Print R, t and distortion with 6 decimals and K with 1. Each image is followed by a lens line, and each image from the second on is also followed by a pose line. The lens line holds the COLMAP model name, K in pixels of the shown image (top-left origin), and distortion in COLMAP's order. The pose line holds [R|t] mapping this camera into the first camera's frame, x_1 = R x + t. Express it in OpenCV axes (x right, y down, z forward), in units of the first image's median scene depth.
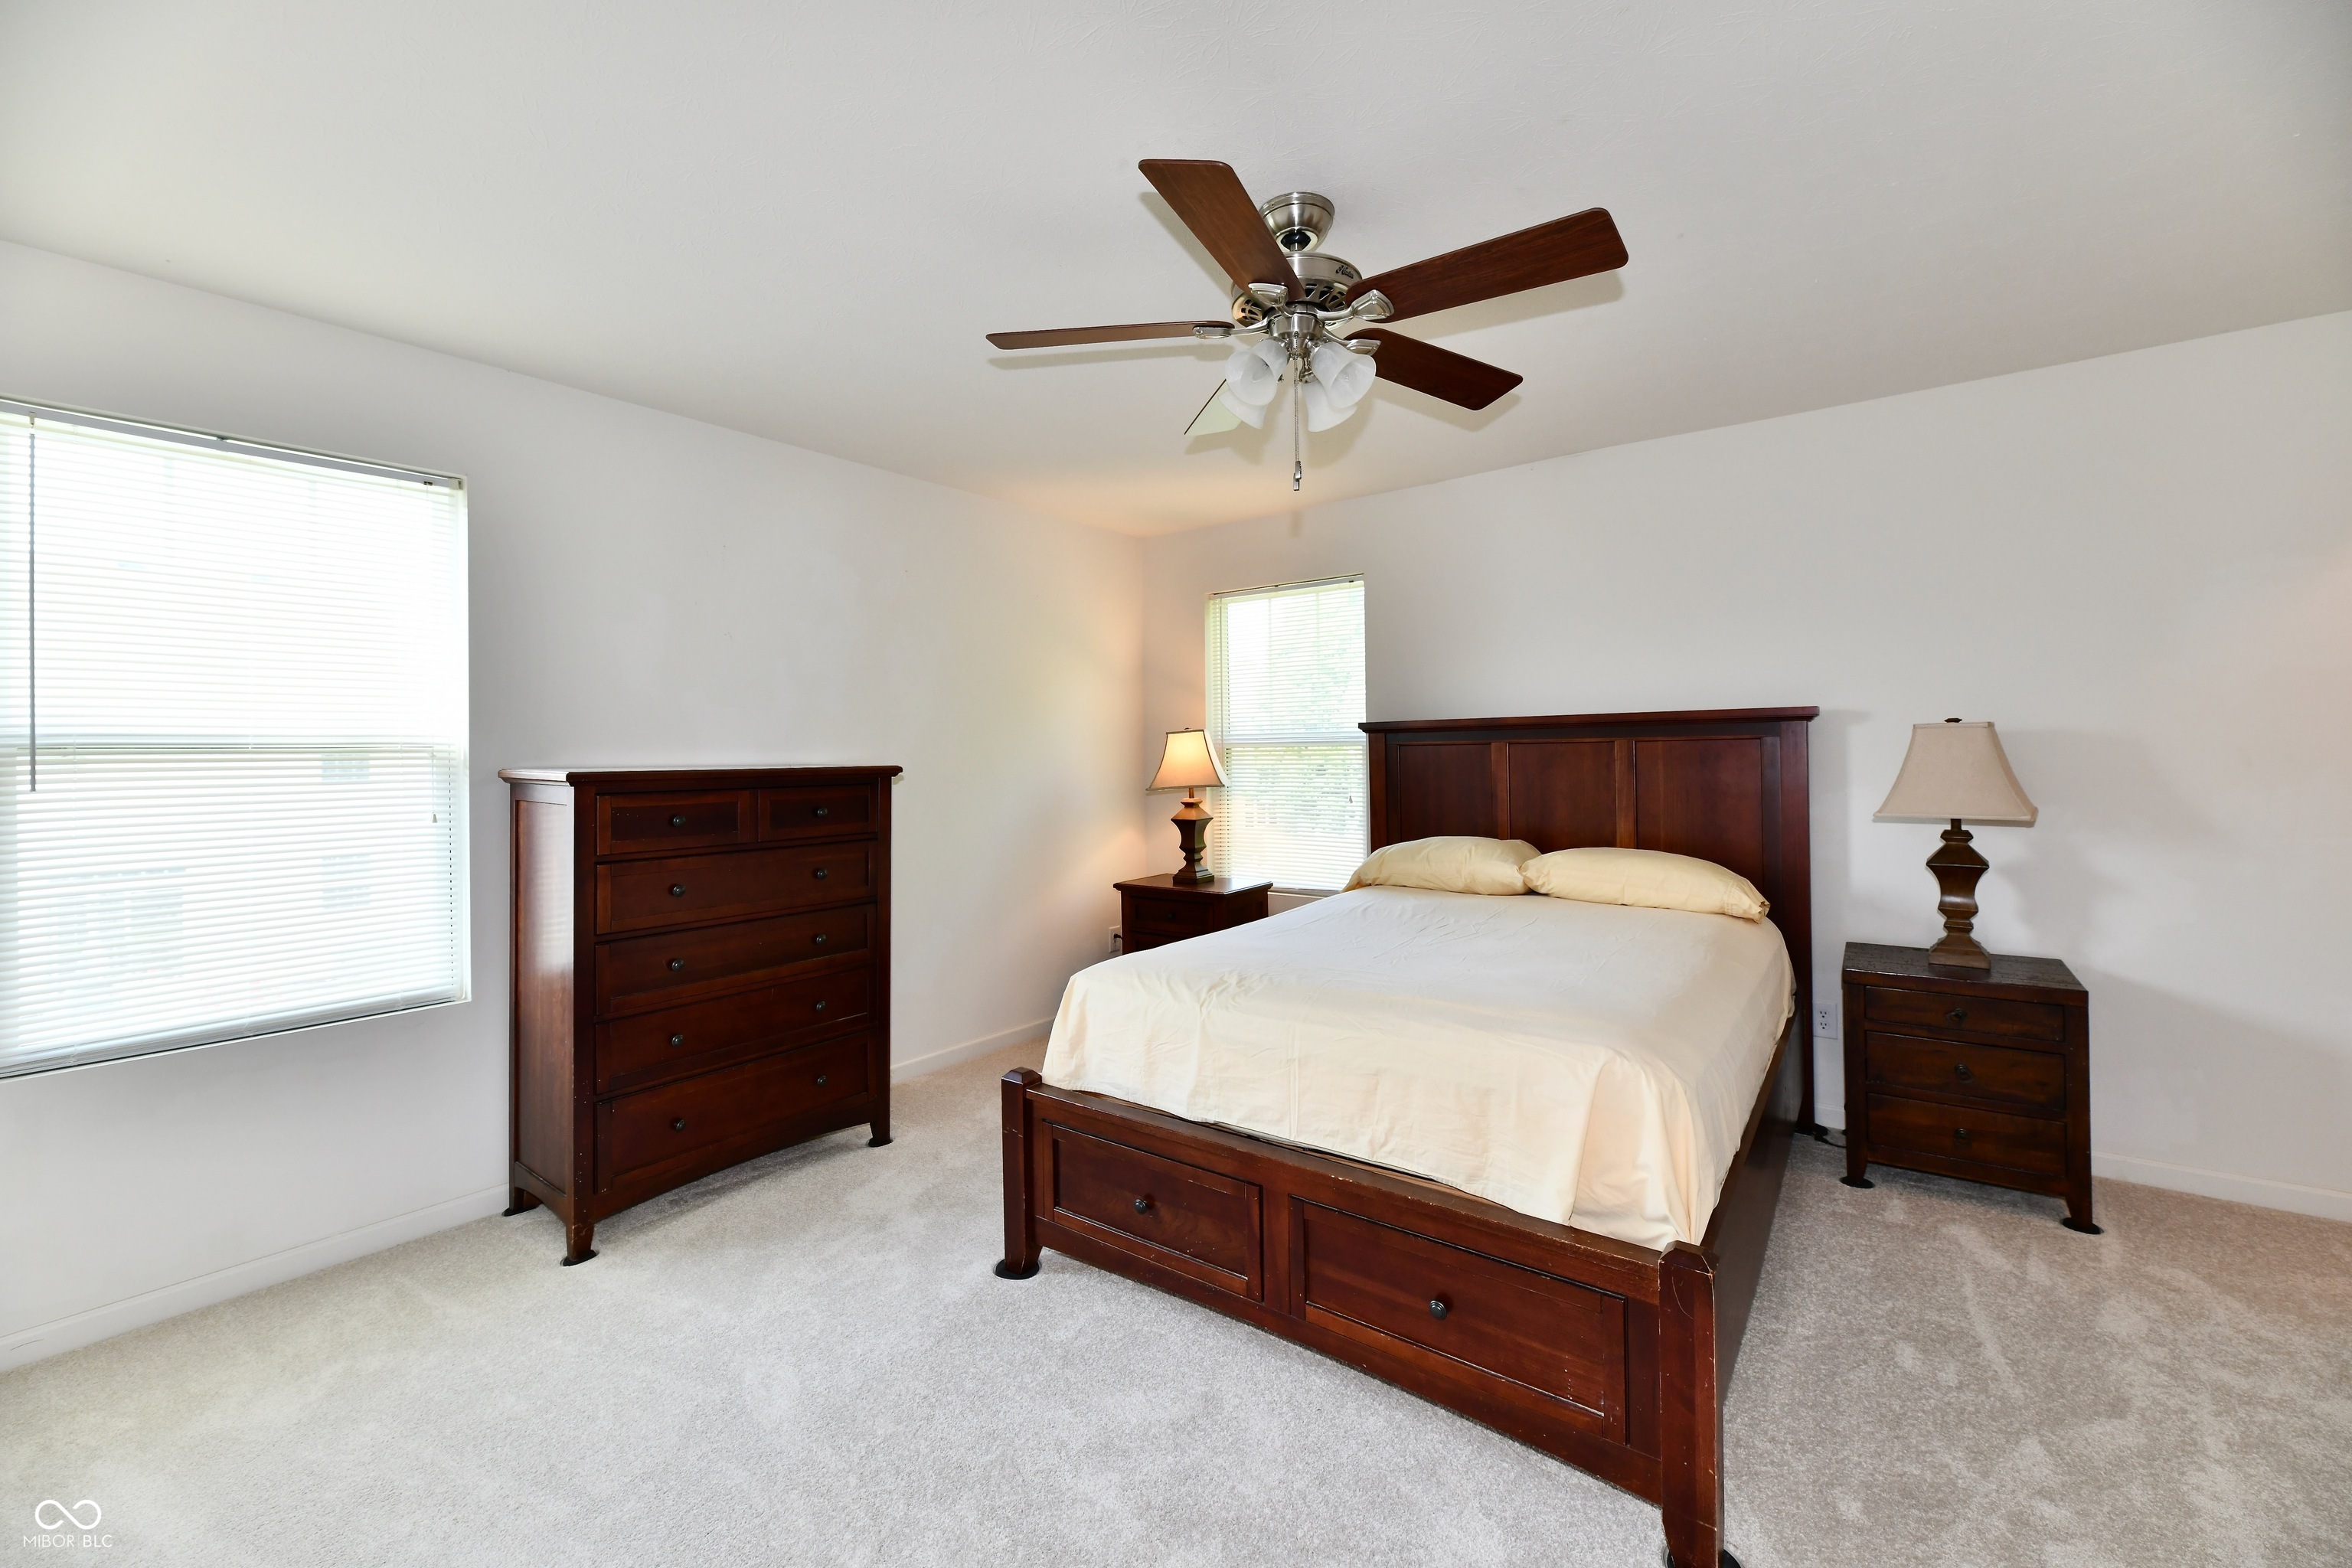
lens RADIAL K [[965.0, 0, 1173.1], [0, 965.0, 748.2], [0, 0, 1]] dist [-0.006859, -0.001197]
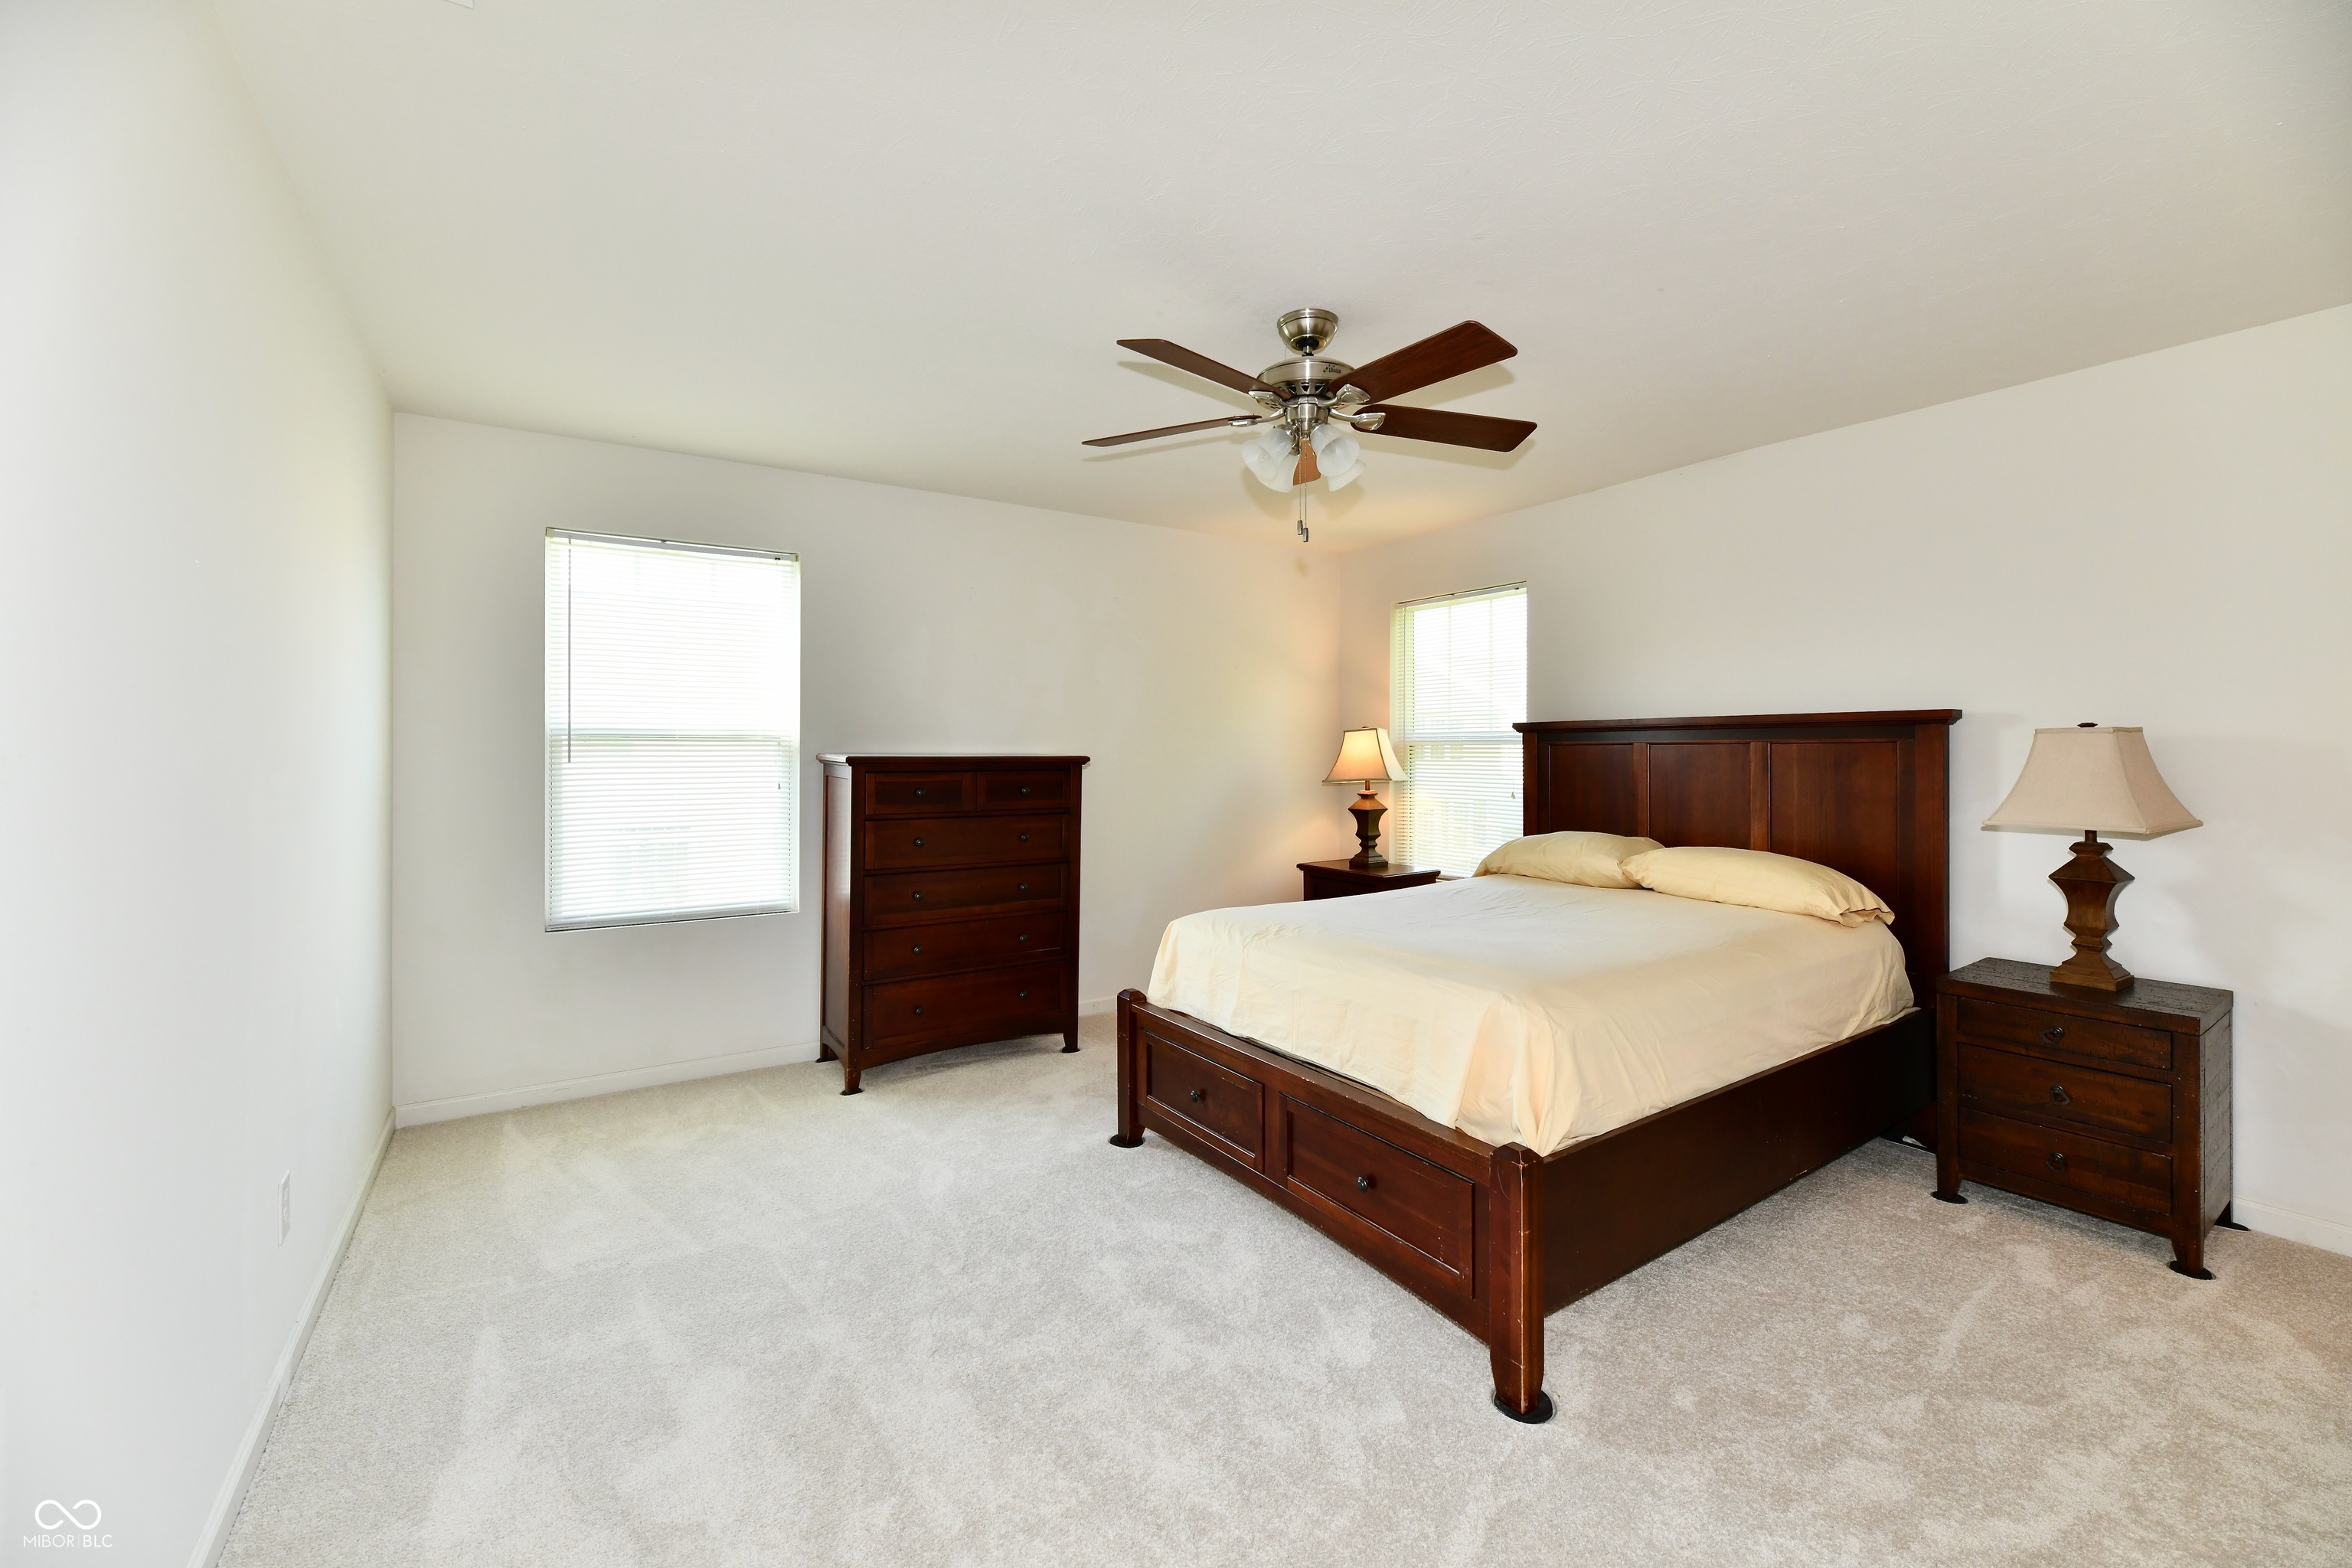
lens RADIAL K [[965.0, 0, 1173.1], [0, 965.0, 748.2], [0, 0, 1]] dist [-0.006859, -0.001197]
pose [[0.941679, 0.013257, -0.336251, 0.312997], [-0.011407, 0.999907, 0.007477, -0.003783], [0.336319, -0.003205, 0.941743, -0.198924]]
